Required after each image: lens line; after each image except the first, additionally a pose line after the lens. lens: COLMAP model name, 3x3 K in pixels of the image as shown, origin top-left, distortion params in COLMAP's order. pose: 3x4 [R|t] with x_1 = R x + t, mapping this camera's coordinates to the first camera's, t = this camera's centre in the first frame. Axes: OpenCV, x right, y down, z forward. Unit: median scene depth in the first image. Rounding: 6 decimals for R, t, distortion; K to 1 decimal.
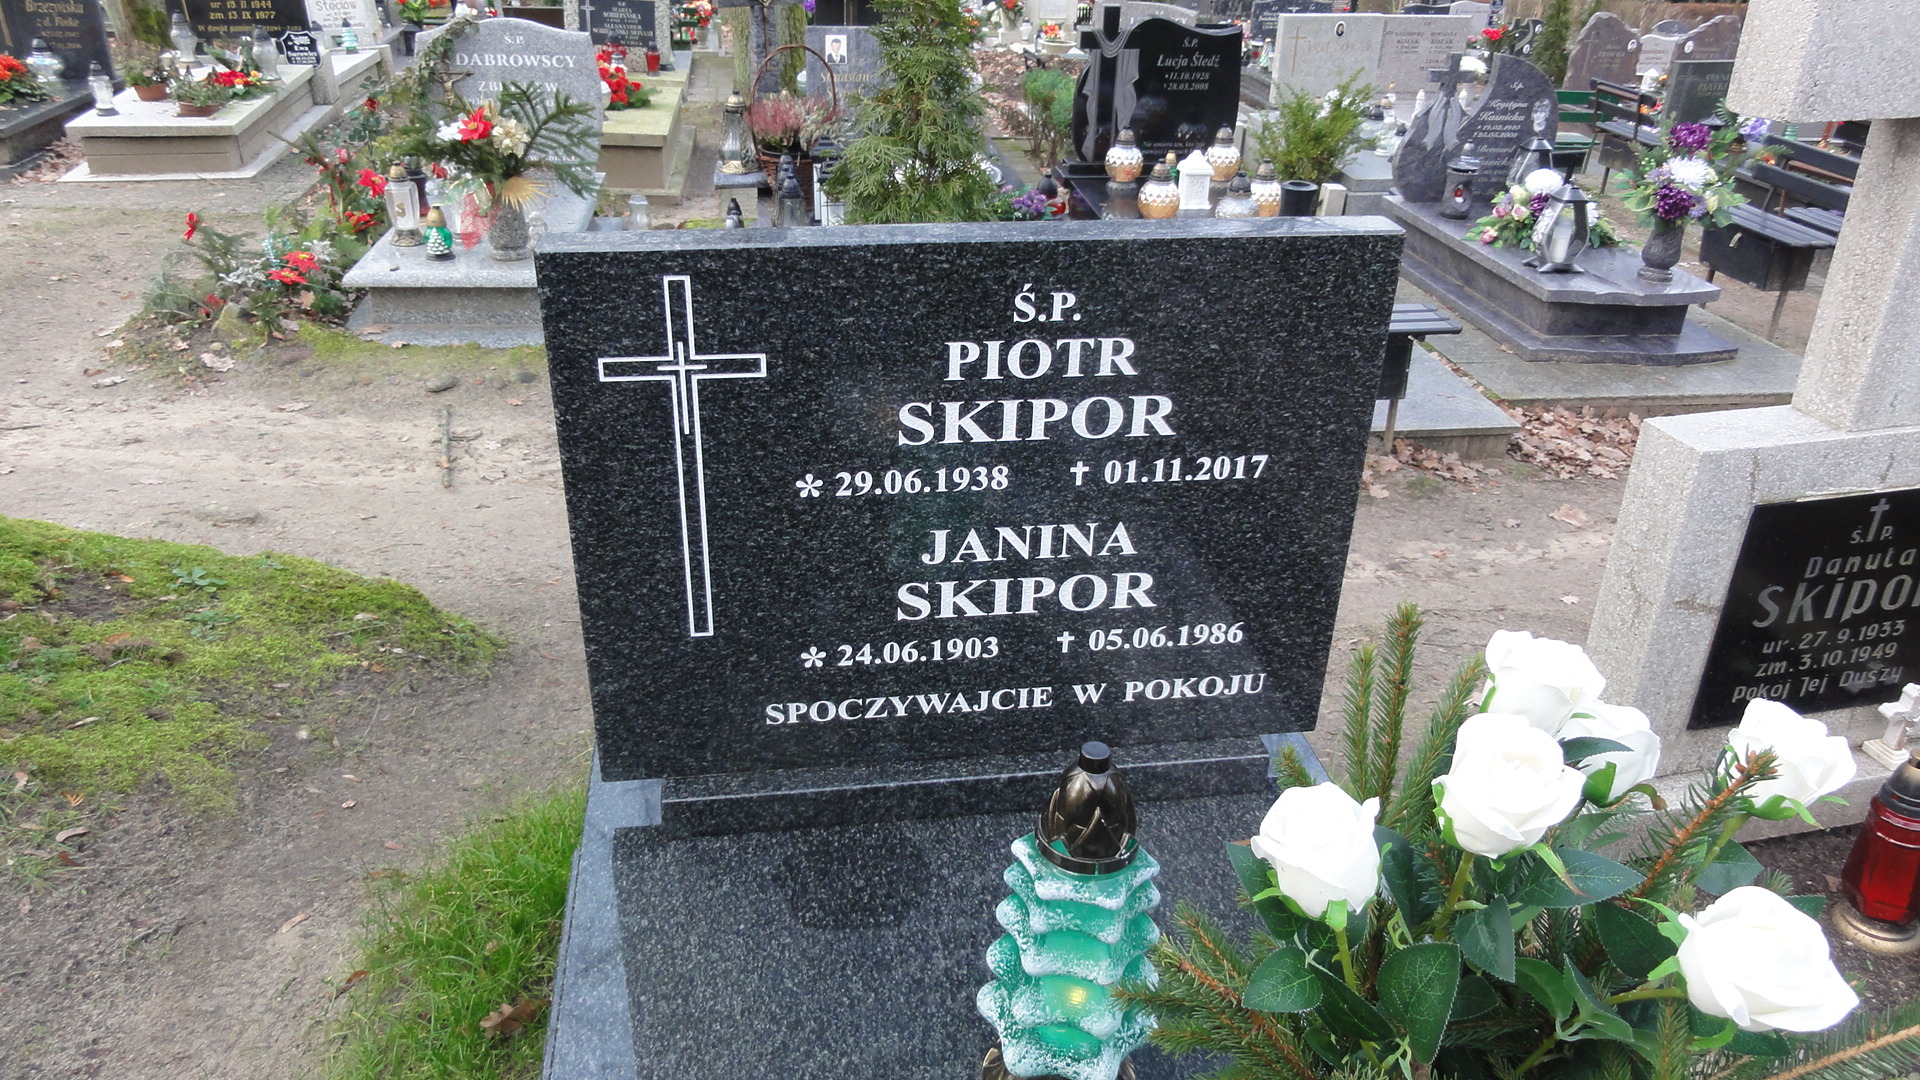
lens RADIAL K [[1373.9, 0, 948.9], [0, 1373.9, 547.7], [0, 0, 1]] dist [-0.004468, 0.002925]
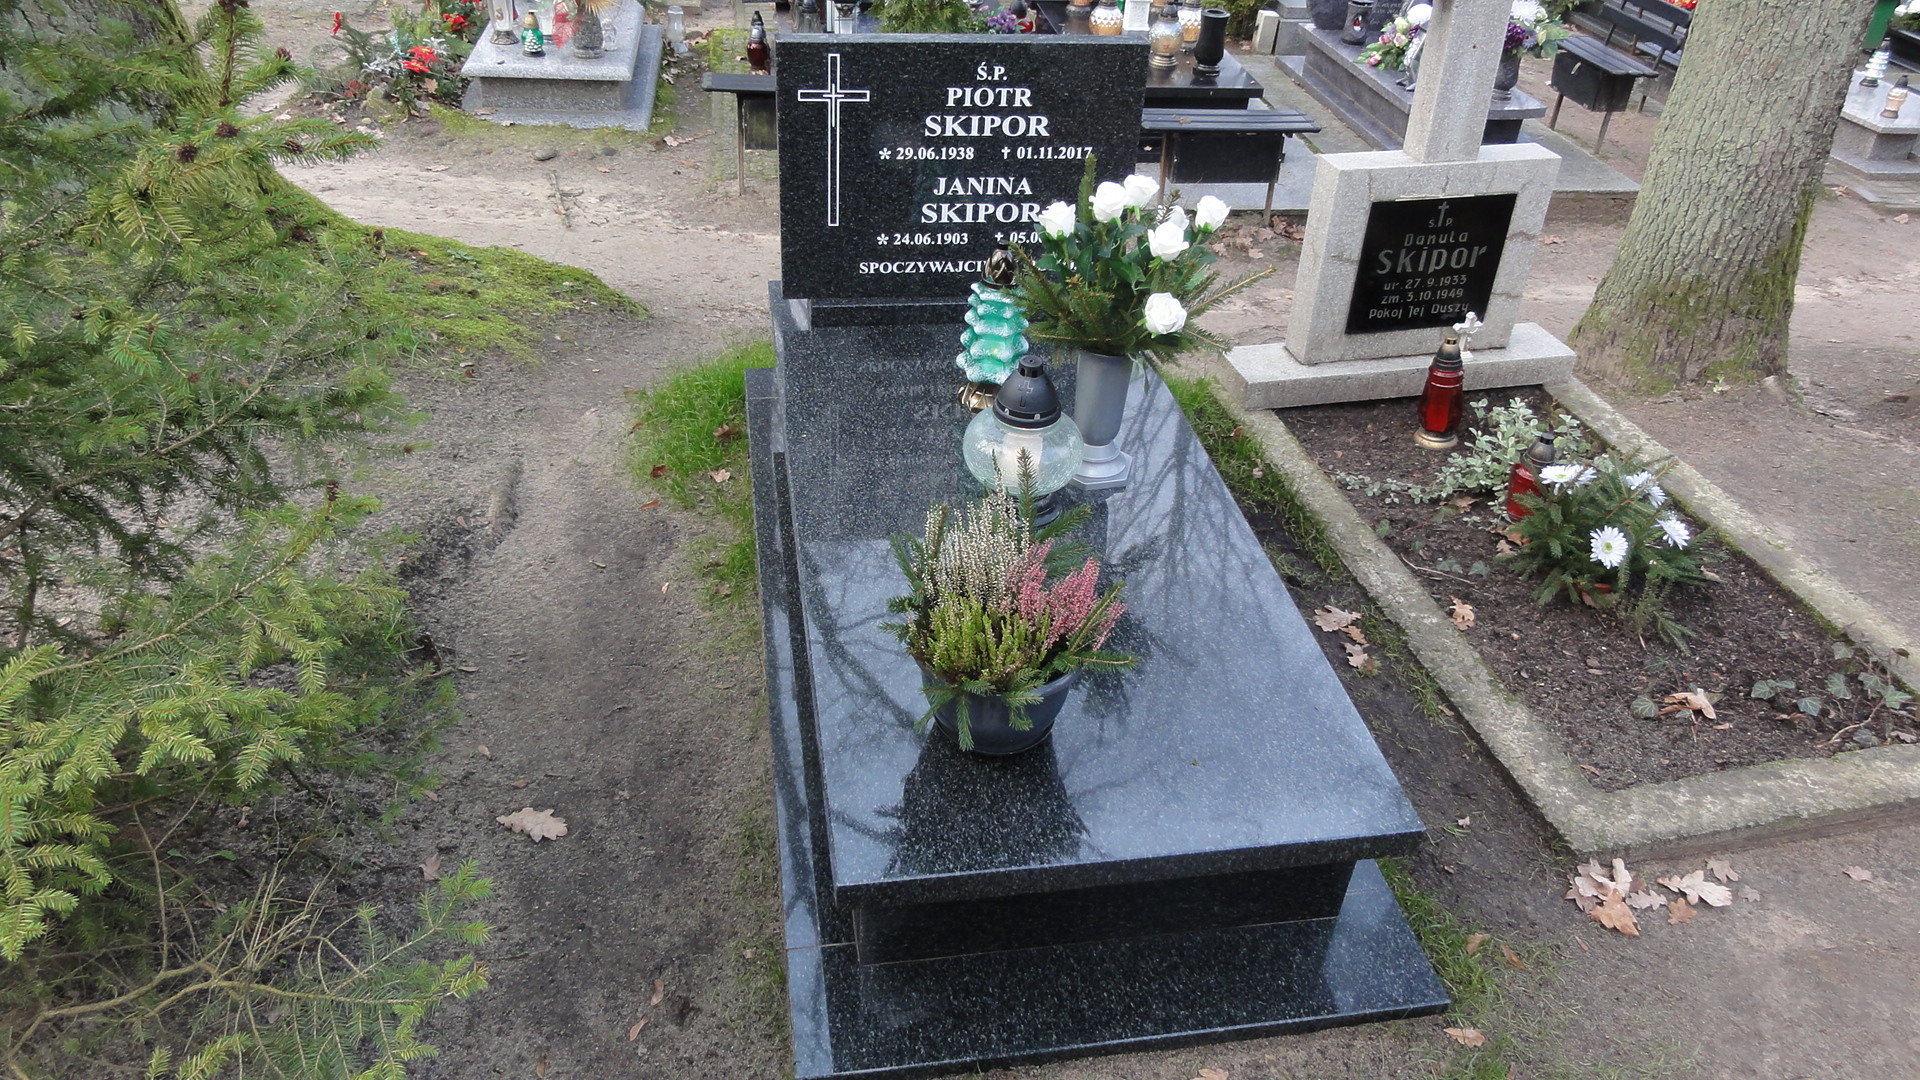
lens RADIAL K [[1354.6, 0, 960.0], [0, 1354.6, 540.0], [0, 0, 1]] dist [-0.004302, 0.008343]
pose [[0.999441, 0.015421, 0.029663, -0.031516], [-0.018921, 0.992400, 0.121587, 0.279472], [-0.027562, -0.122080, 0.992137, -1.150433]]
